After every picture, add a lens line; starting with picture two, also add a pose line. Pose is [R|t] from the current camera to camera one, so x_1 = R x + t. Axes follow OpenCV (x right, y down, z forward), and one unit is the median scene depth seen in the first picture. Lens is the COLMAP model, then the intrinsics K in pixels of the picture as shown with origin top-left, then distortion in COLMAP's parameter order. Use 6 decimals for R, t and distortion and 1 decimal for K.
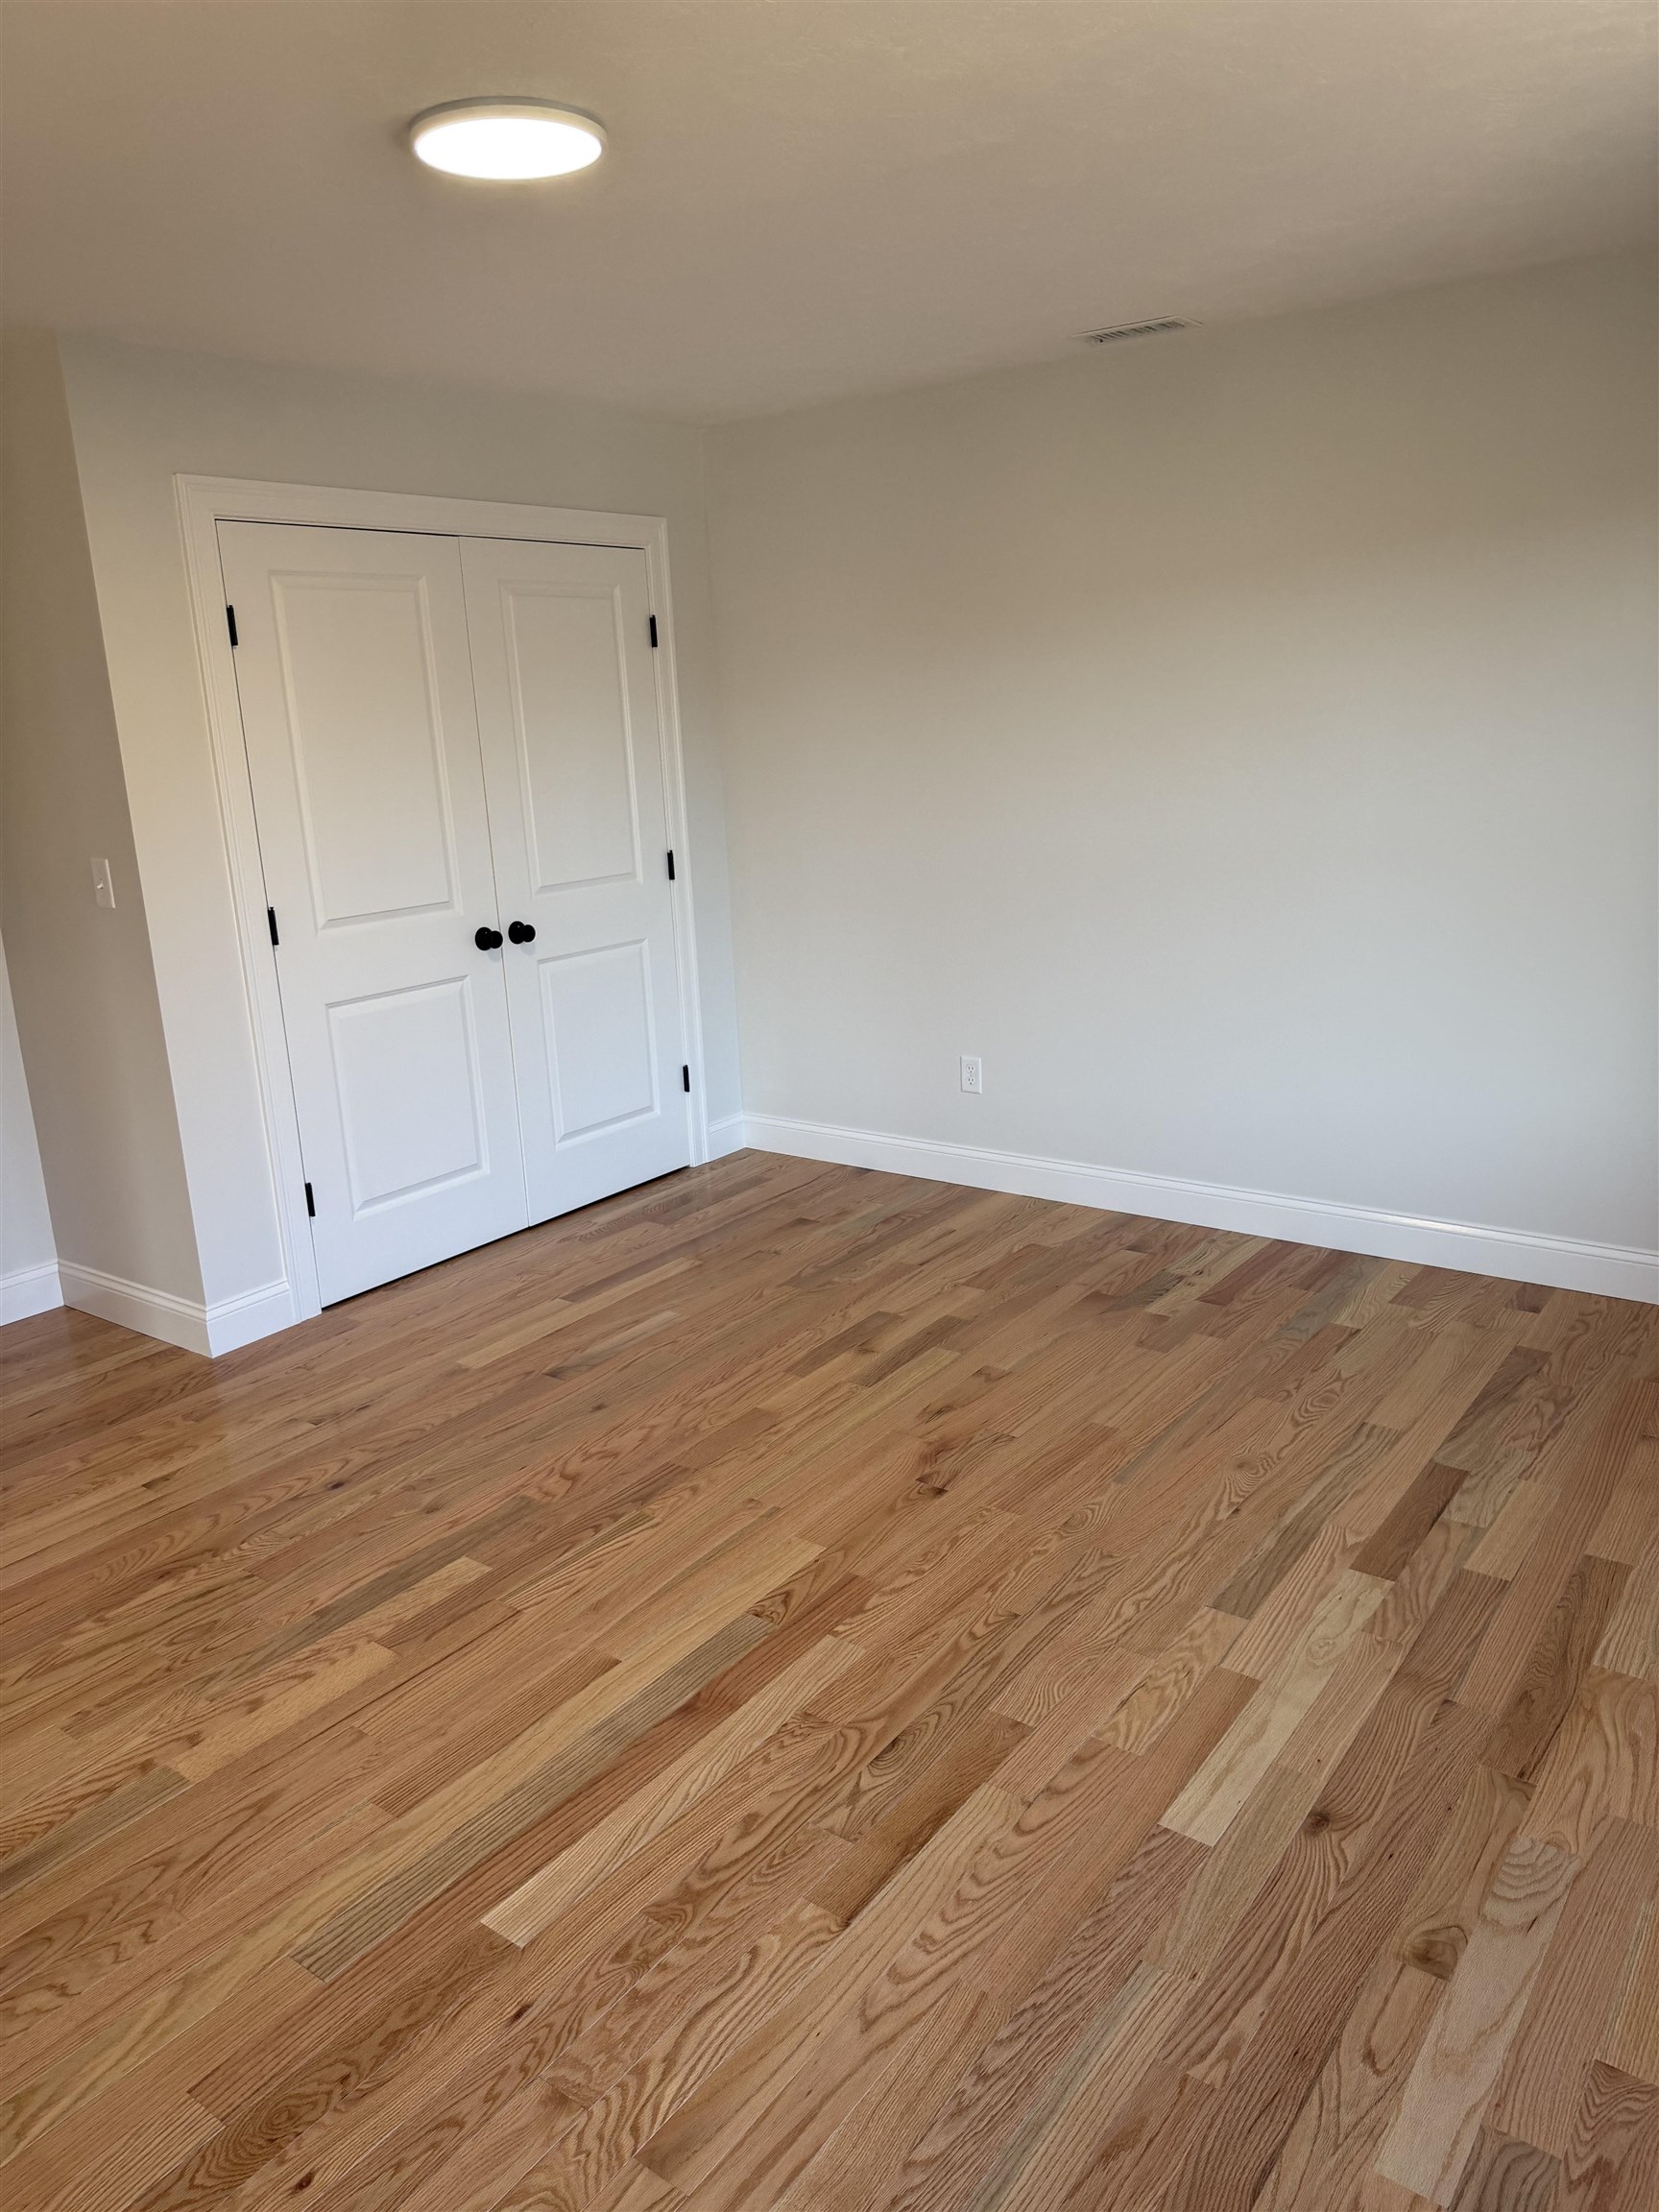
lens RADIAL K [[1533.5, 0, 828.4], [0, 1533.5, 1101.3], [0, 0, 1]] dist [0.133282, -0.242728]
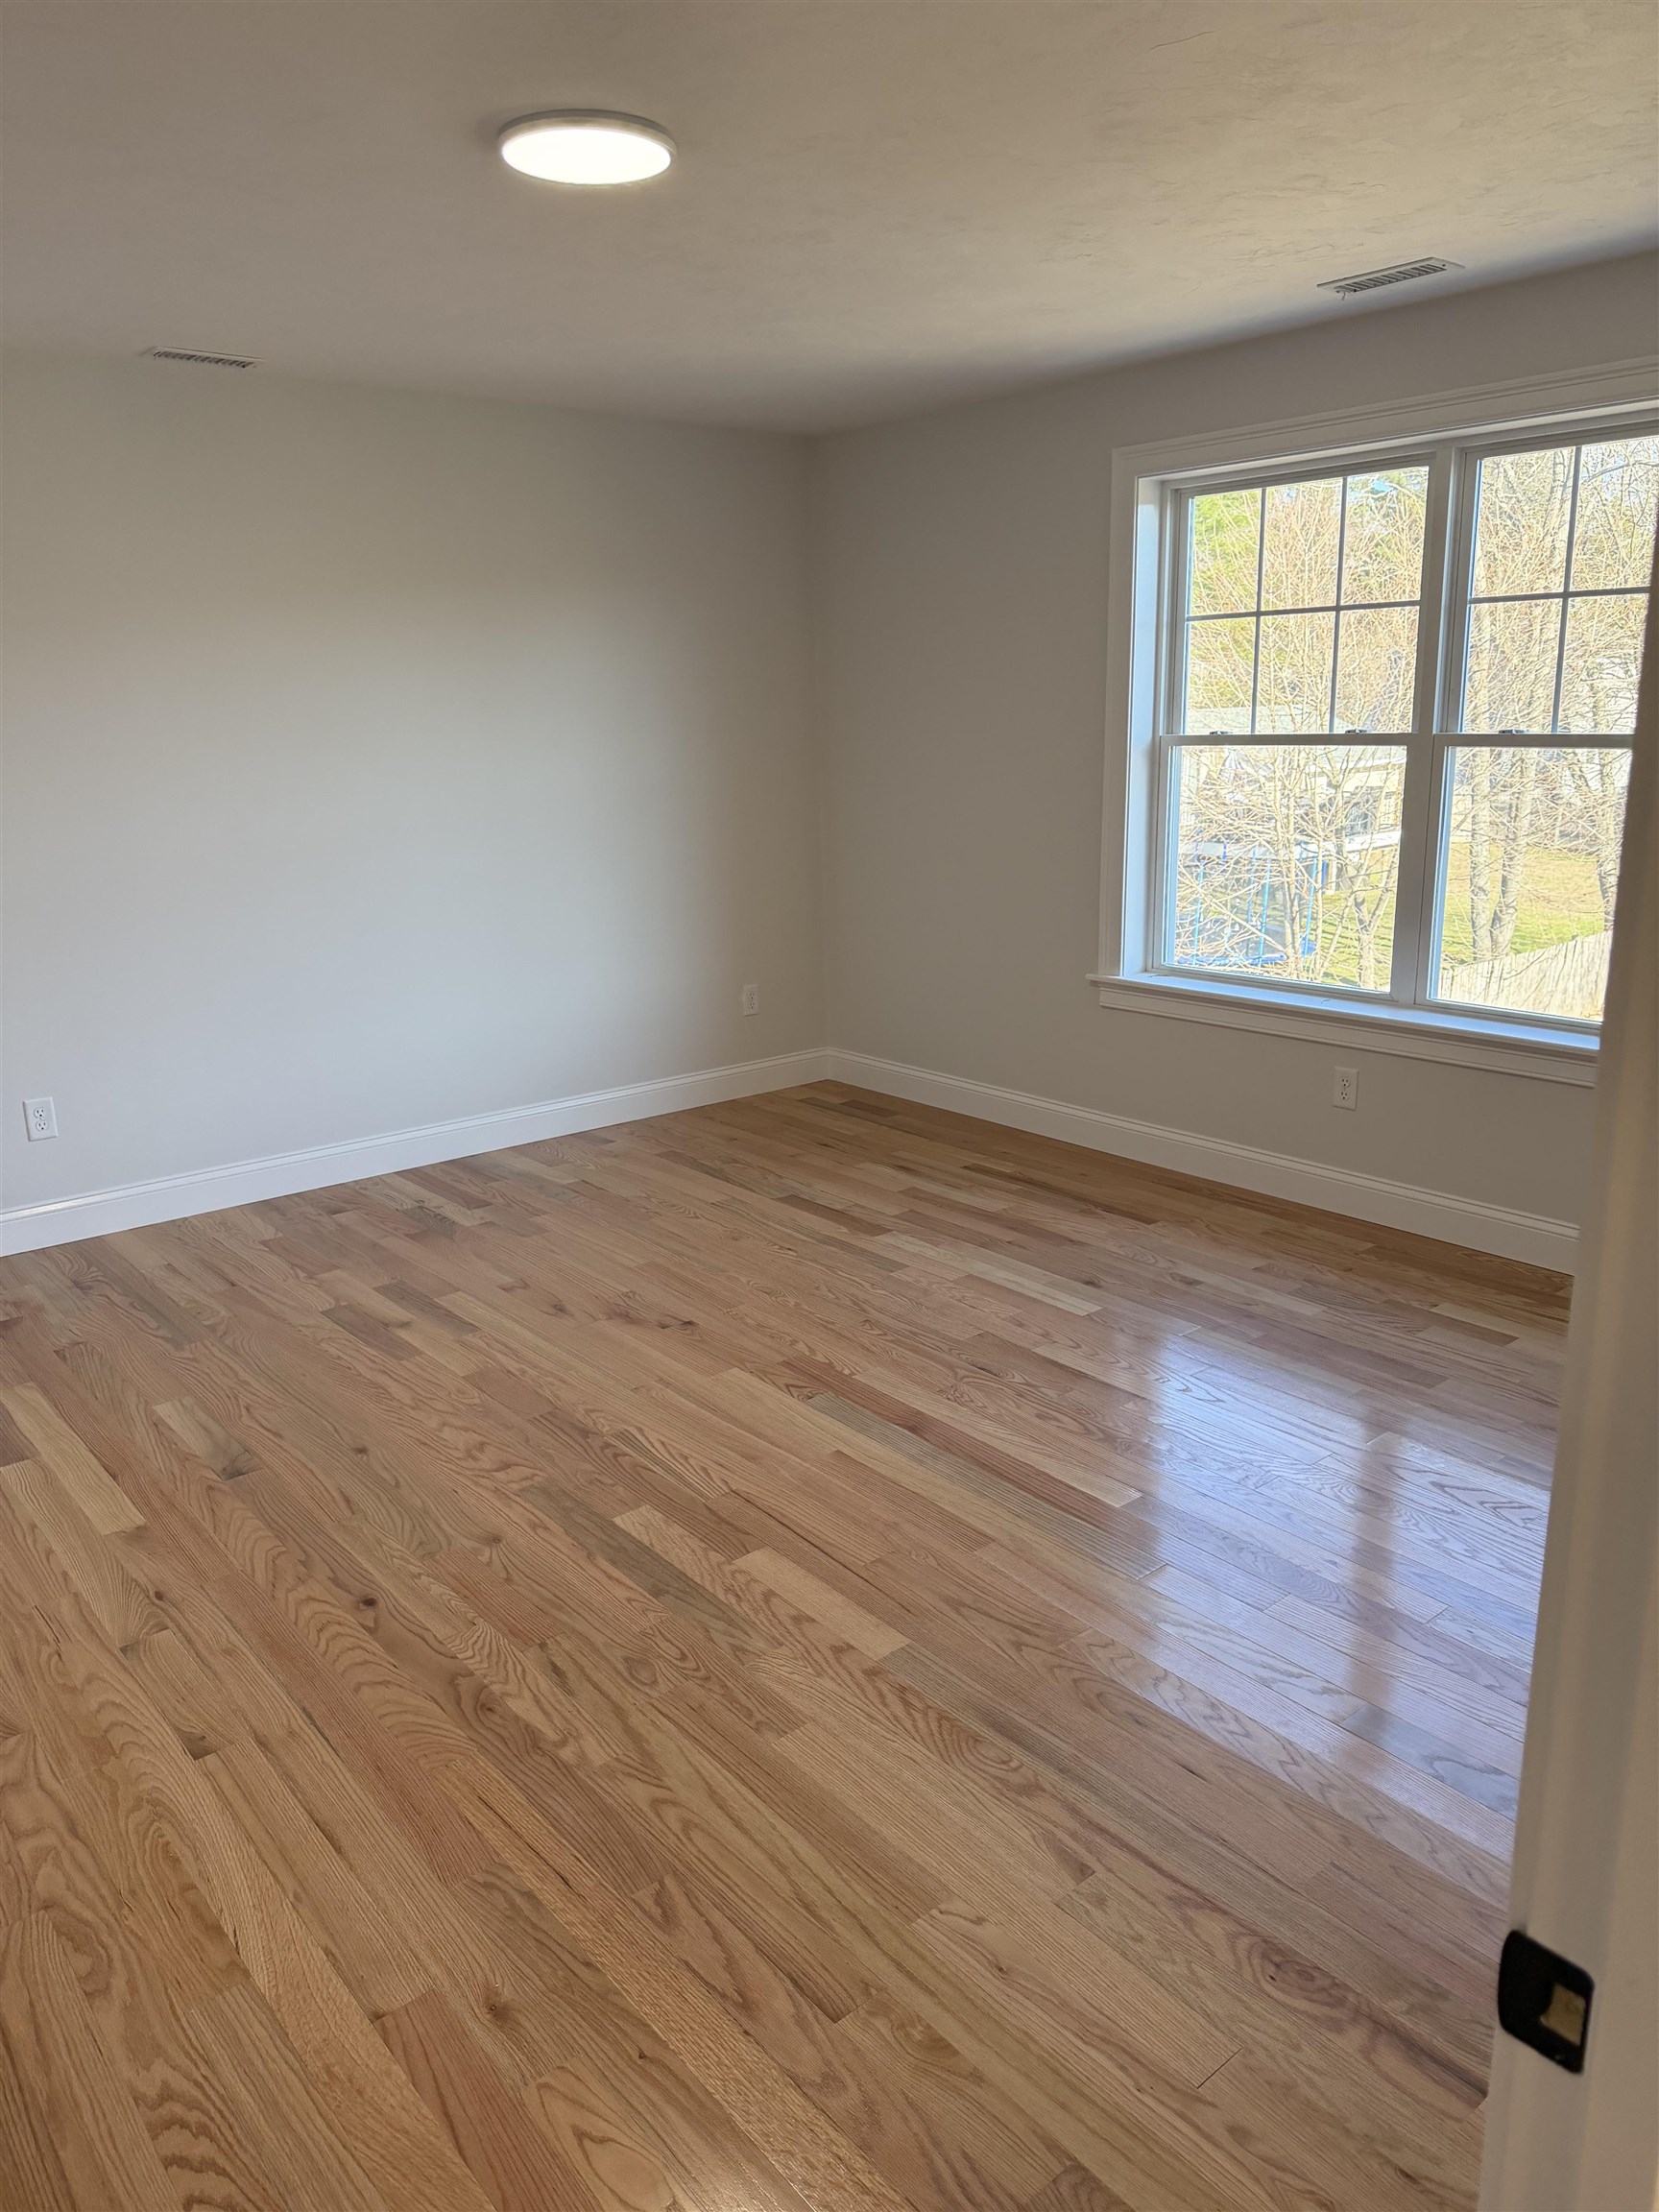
lens RADIAL K [[1533.5, 0, 828.4], [0, 1533.5, 1101.3], [0, 0, 1]] dist [0.133282, -0.242728]
pose [[0.235393, -0.204323, 0.950180, -0.945373], [0.252788, 0.956875, 0.143139, -0.059325], [-0.938450, 0.206500, 0.276892, 0.473572]]
